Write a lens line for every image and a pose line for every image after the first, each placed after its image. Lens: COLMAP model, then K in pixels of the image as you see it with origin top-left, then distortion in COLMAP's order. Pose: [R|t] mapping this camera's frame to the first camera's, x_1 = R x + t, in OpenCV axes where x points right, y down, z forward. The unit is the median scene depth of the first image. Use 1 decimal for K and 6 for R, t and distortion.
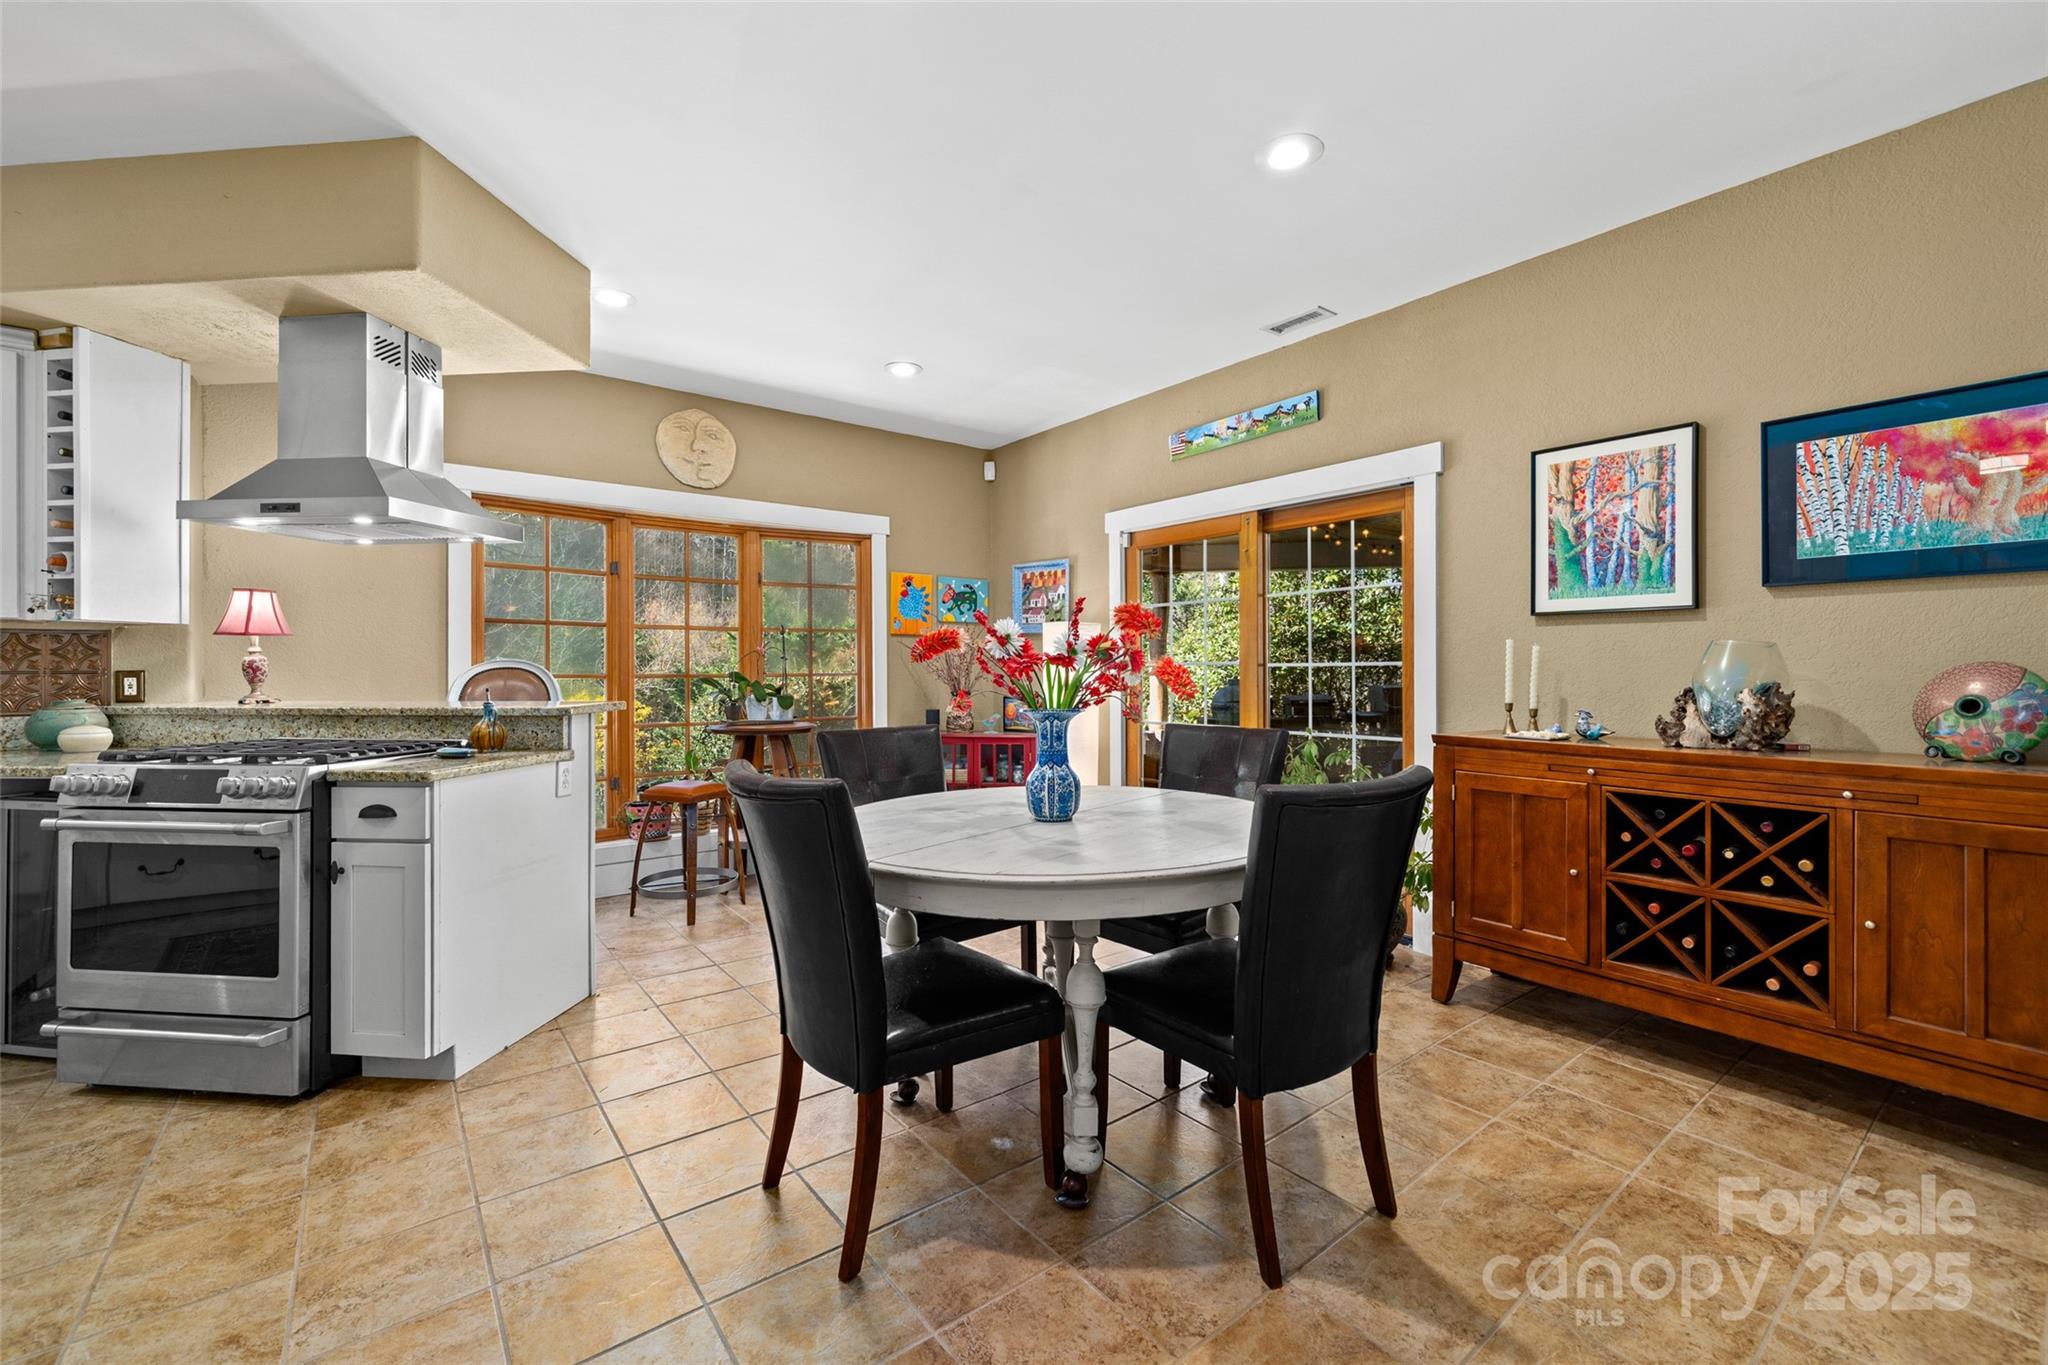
lens RADIAL K [[813.1, 0, 1011.8], [0, 813.1, 675.1], [0, 0, 1]] dist [-0.005238, -0.000162]
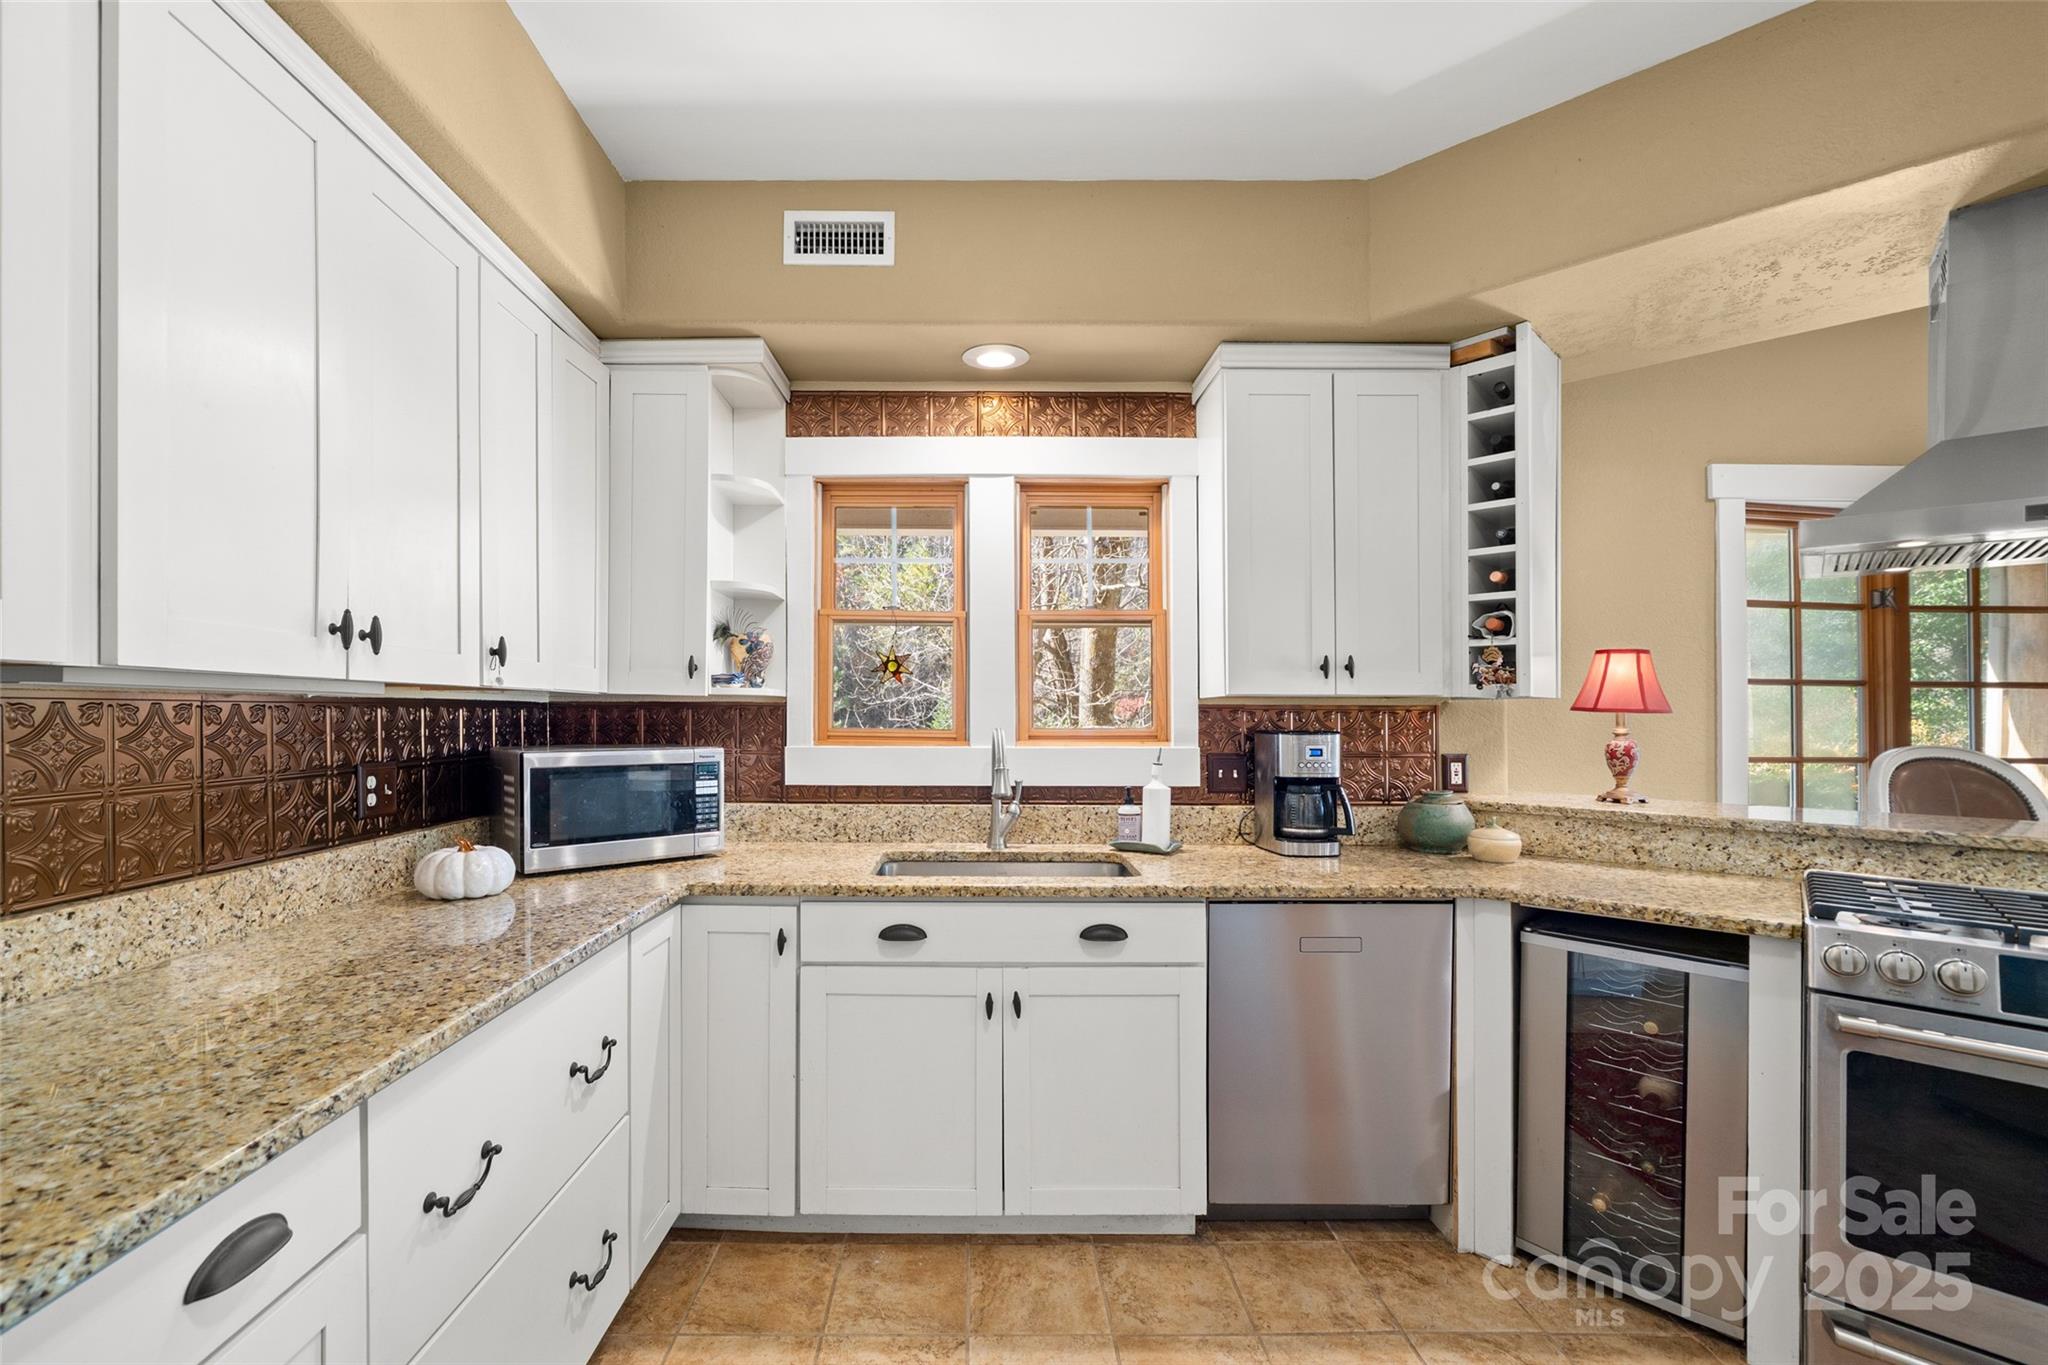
lens RADIAL K [[813.1, 0, 1001.2], [0, 813.1, 709.5], [0, 0, 1]] dist [-0.005238, -0.000162]
pose [[0.806613, 0.004421, -0.591063, -1.128192], [-0.009898, 0.999933, -0.006029, -0.047685], [0.590997, 0.010714, 0.806603, 0.069107]]
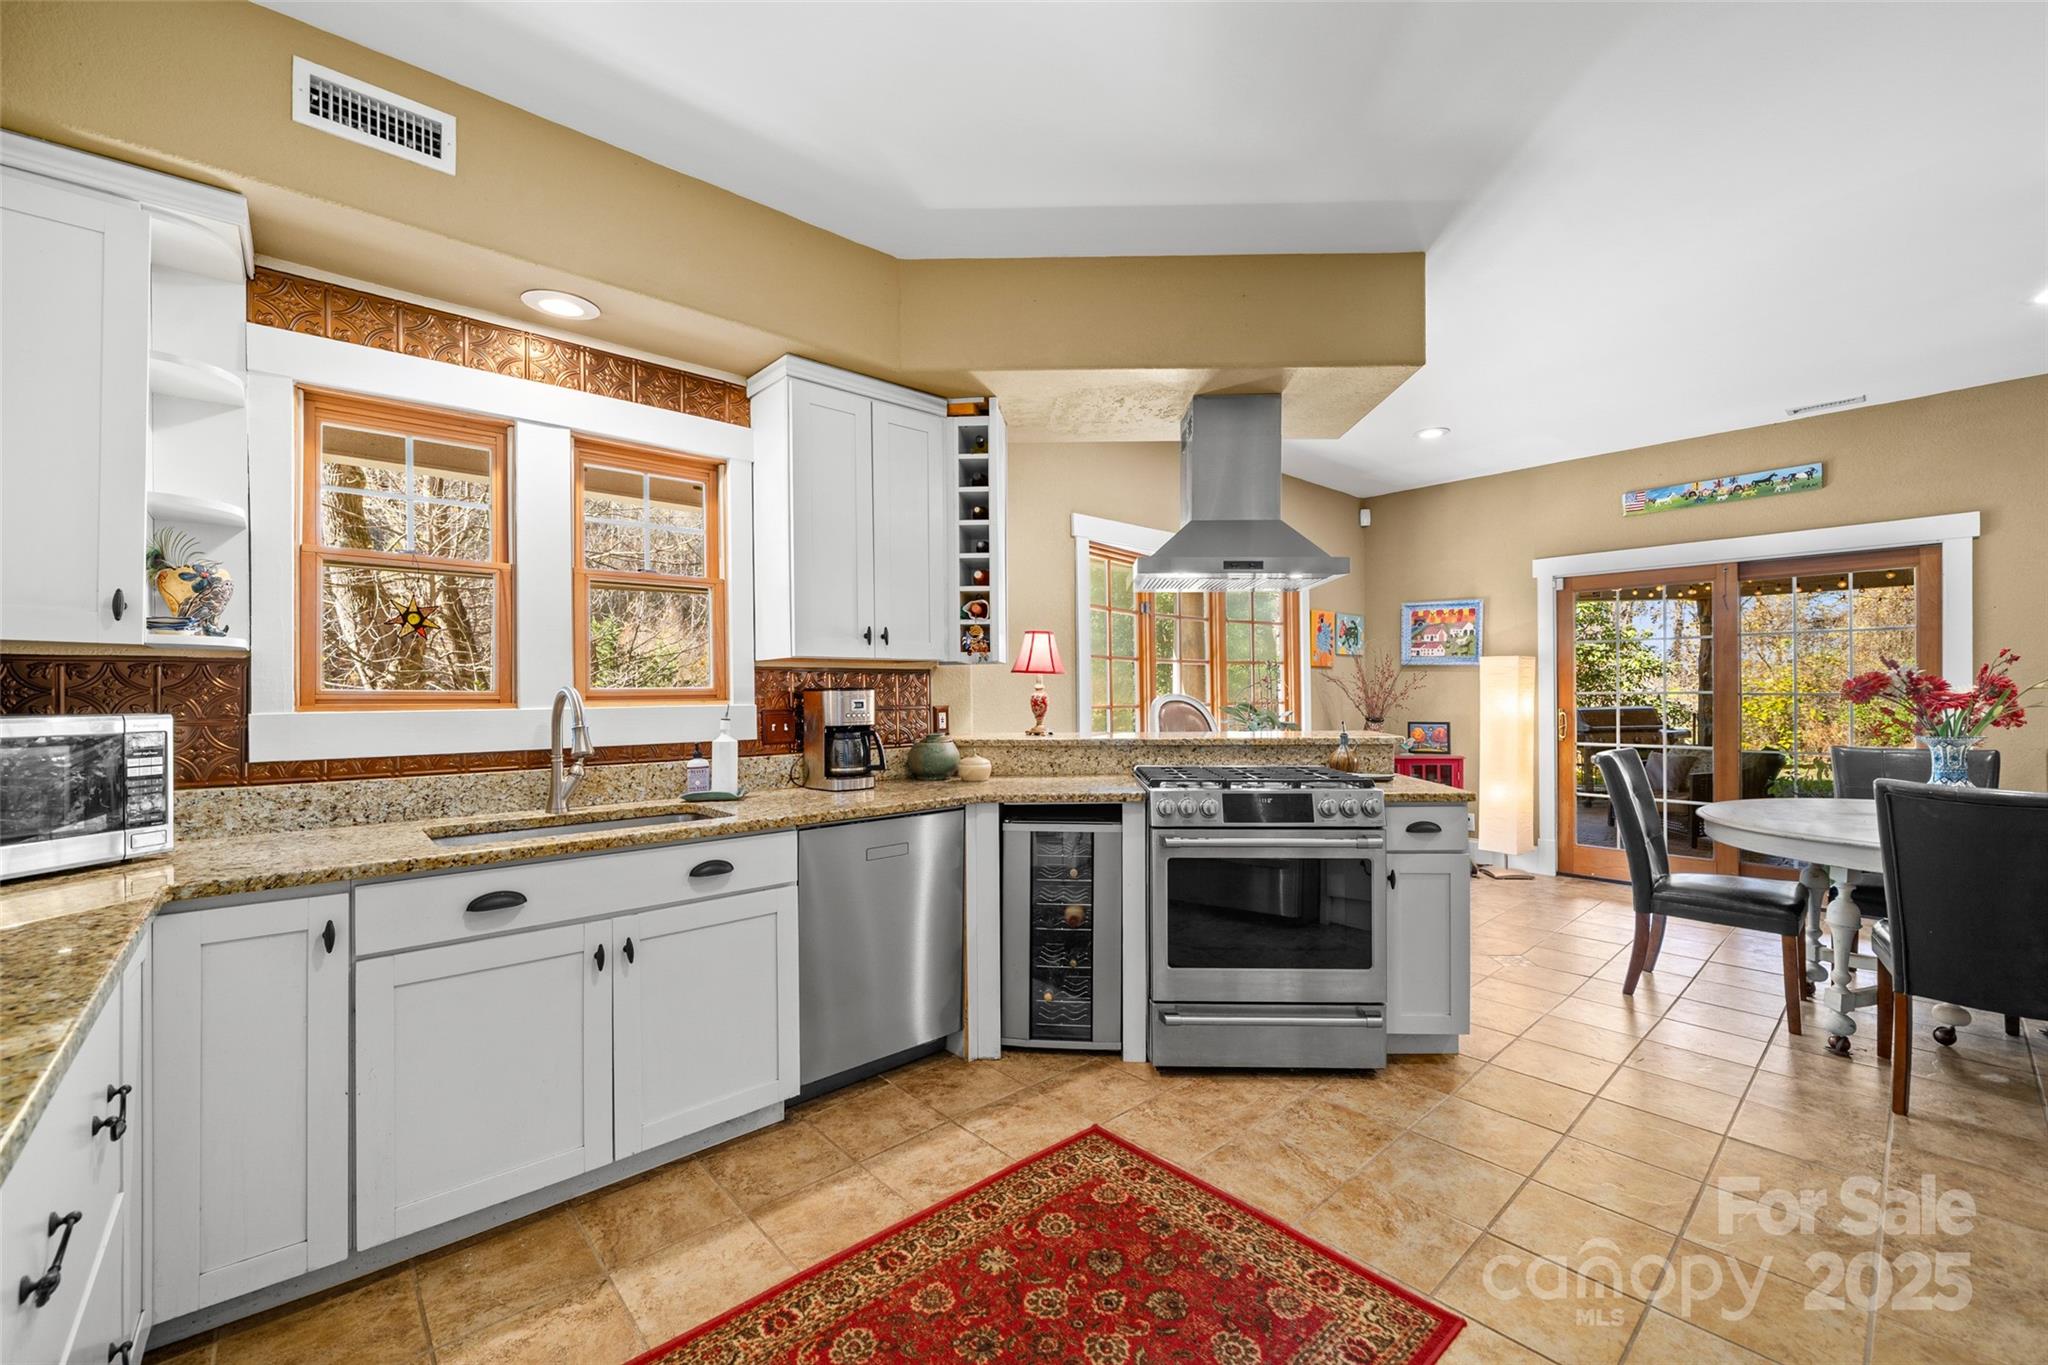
lens RADIAL K [[813.1, 0, 993.2], [0, 813.1, 688.9], [0, 0, 1]] dist [-0.005238, -0.000162]
pose [[0.997541, -0.003024, 0.070017, -1.269778], [0.003887, 0.999918, -0.012188, -0.017154], [-0.069974, 0.012430, 0.997471, -0.117039]]
